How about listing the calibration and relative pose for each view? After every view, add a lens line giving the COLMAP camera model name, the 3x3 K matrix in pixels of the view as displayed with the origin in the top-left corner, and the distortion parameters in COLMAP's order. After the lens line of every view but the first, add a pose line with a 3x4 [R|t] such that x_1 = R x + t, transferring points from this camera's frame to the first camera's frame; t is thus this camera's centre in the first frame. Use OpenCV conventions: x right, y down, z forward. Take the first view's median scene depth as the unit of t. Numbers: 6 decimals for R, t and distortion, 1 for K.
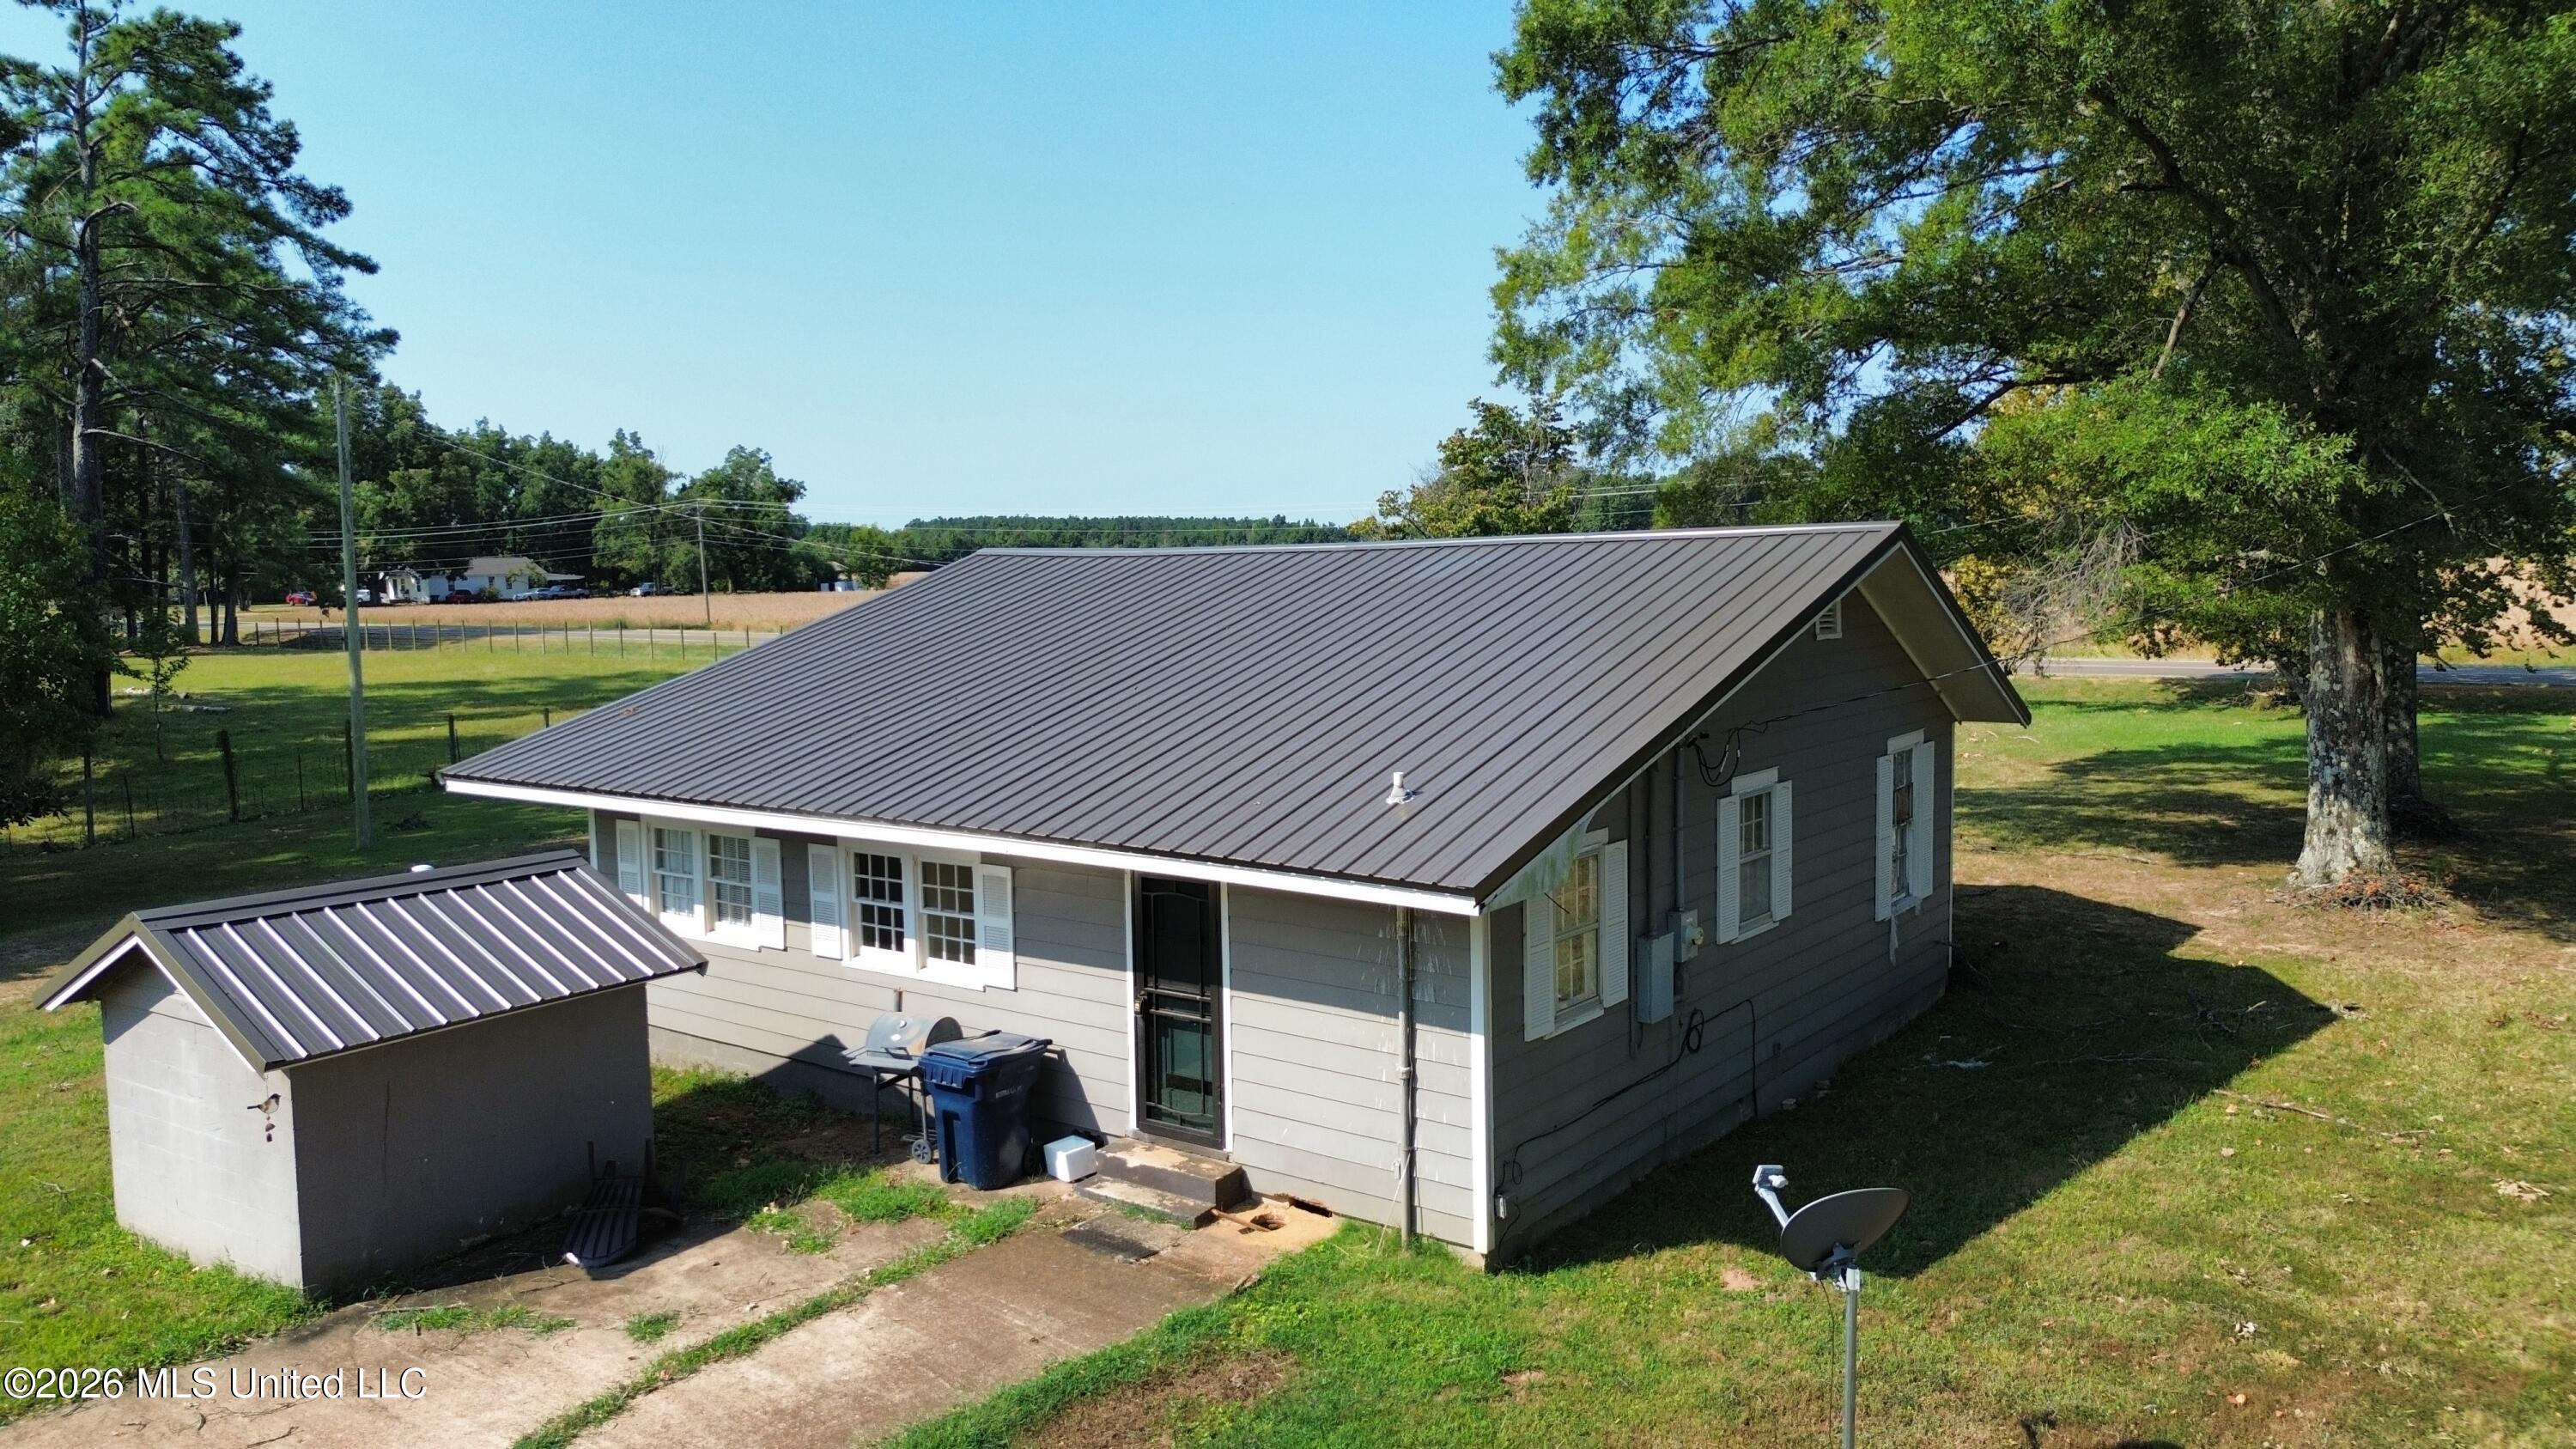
lens RADIAL K [[1814.2, 0, 1296.7], [0, 1814.2, 741.9], [0, 0, 1]] dist [0.043899, -0.003074]
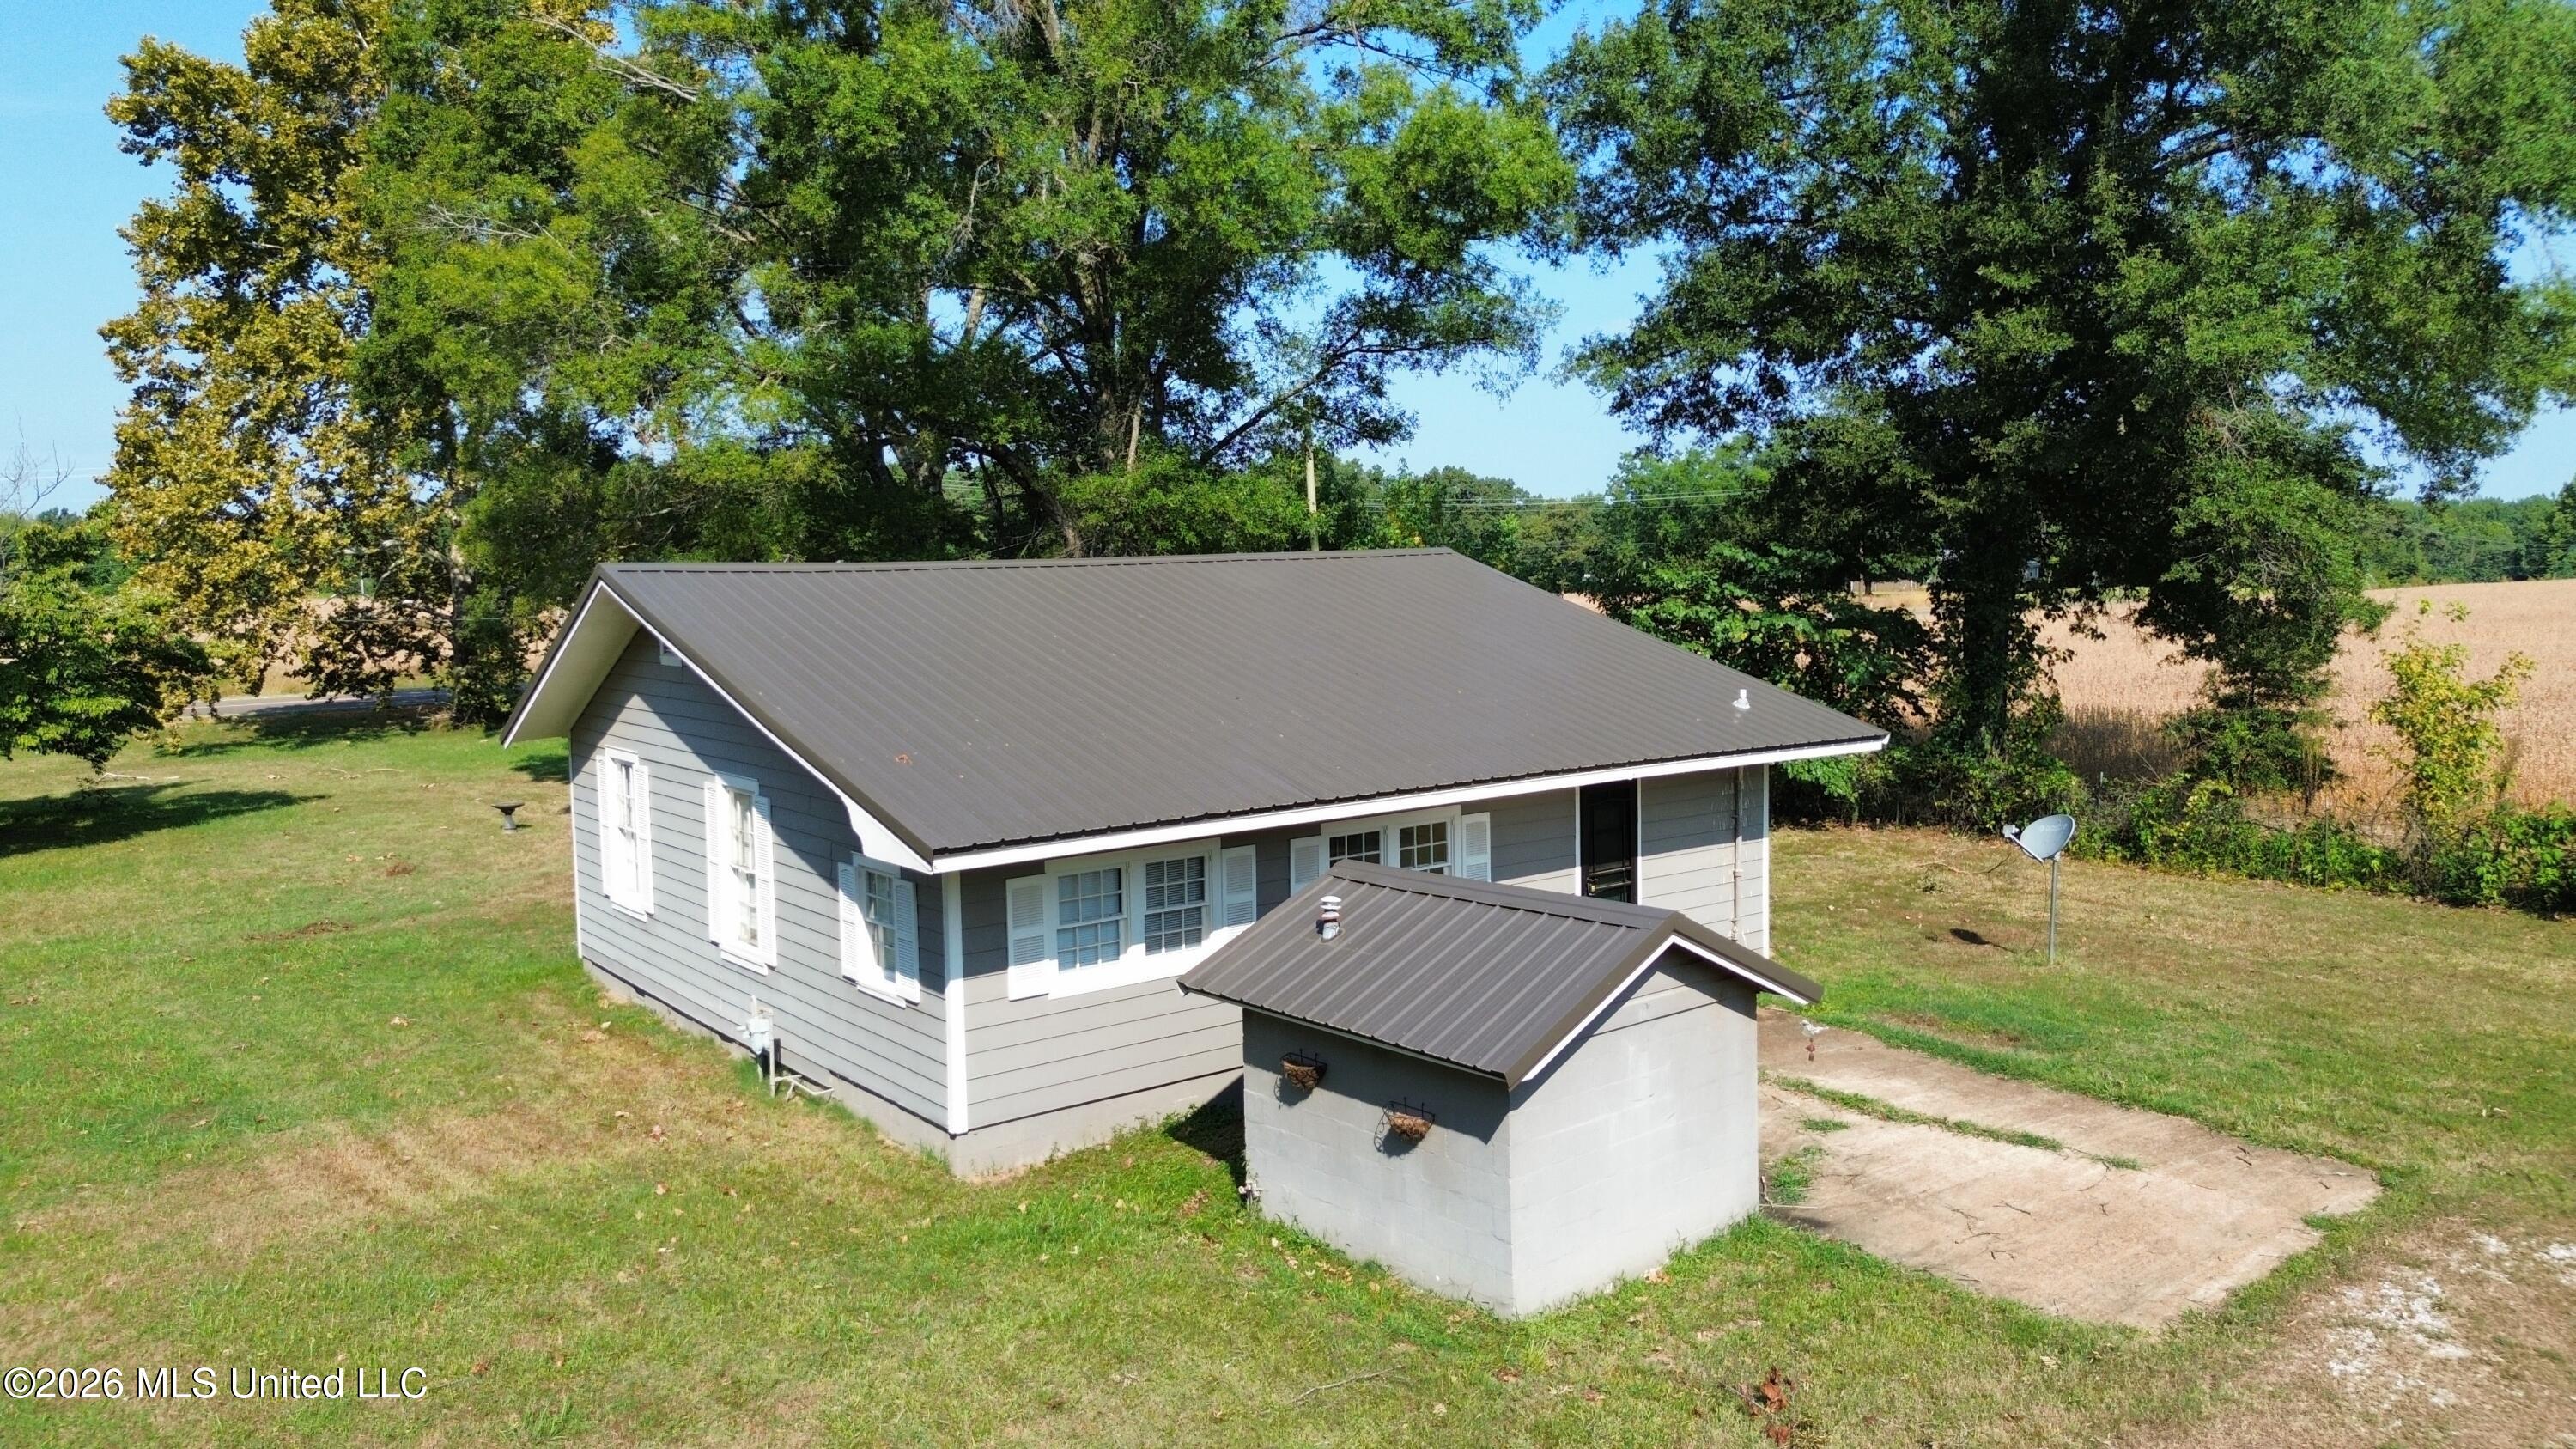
lens RADIAL K [[1814.2, 0, 1296.7], [0, 1814.2, 741.9], [0, 0, 1]] dist [0.043899, -0.003074]
pose [[0.246703, -0.092165, 0.964699, -1.553927], [0.088020, 0.993484, 0.072406, -0.091053], [-0.965086, 0.067050, 0.253208, 0.902240]]
